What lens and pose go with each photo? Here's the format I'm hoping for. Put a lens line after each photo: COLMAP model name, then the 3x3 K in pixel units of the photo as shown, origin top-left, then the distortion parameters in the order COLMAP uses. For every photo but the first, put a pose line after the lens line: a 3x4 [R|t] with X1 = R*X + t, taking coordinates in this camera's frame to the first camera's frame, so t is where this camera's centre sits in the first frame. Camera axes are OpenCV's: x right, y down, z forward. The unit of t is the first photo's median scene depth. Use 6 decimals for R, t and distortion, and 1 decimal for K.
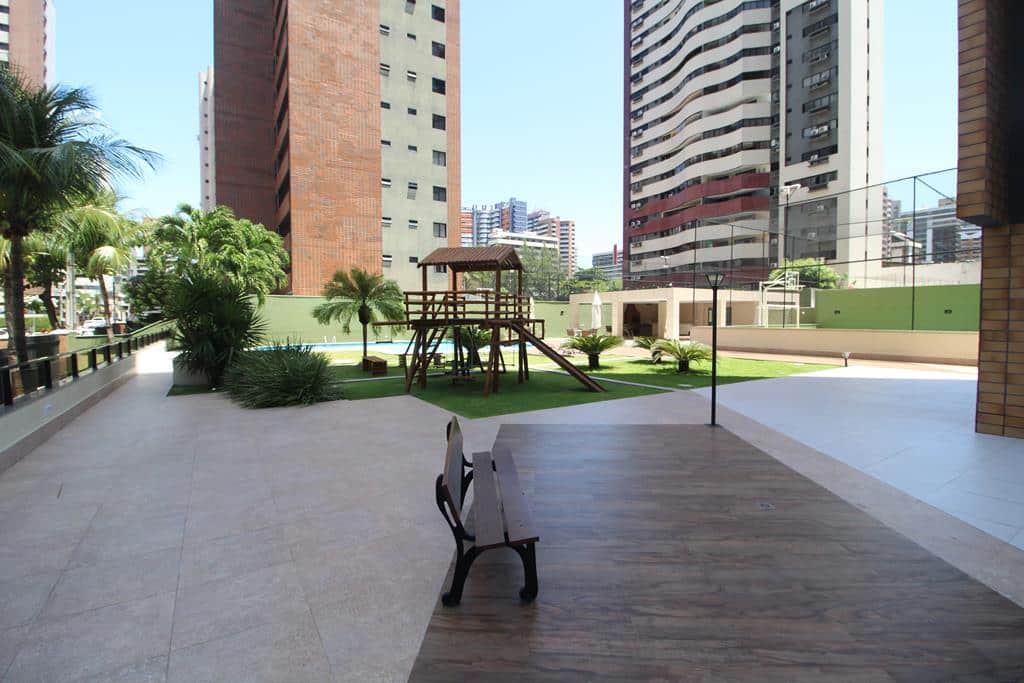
lens RADIAL K [[478.6, 0, 512.6], [0, 478.6, 333.9], [0, 0, 1]] dist [-0.000284, -0.012564]
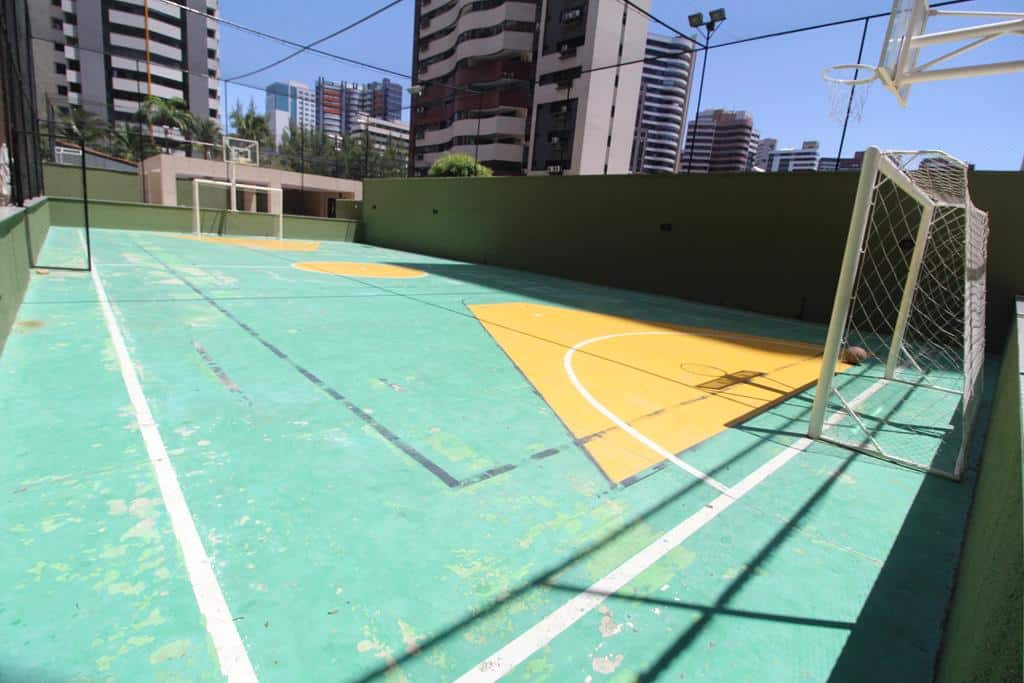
lens RADIAL K [[478.6, 0, 512.6], [0, 478.6, 333.9], [0, 0, 1]] dist [-0.000284, -0.012564]
pose [[0.981033, 0.055436, 0.185746, 0.335474], [-0.089203, 0.979852, 0.178697, 0.000786], [-0.172097, -0.191877, 0.966212, 0.047449]]
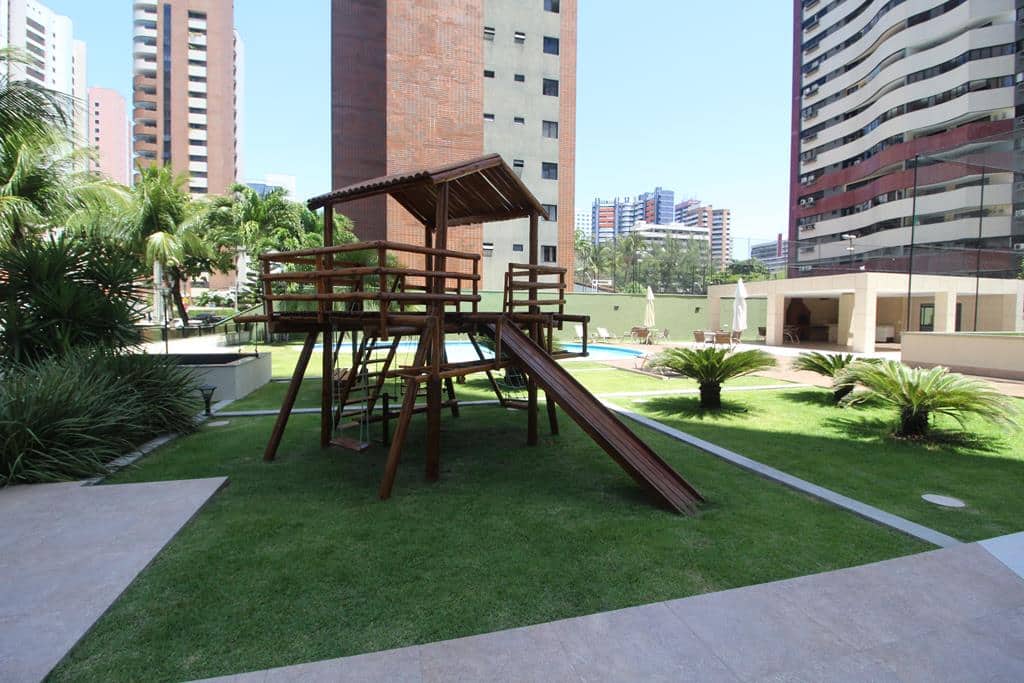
lens RADIAL K [[478.6, 0, 512.6], [0, 478.6, 333.9], [0, 0, 1]] dist [-0.000284, -0.012564]
pose [[0.956274, 0.021391, -0.291688, 0.024740], [-0.019919, 0.999769, 0.008016, -0.002549], [0.291792, -0.001855, 0.956480, 0.092732]]
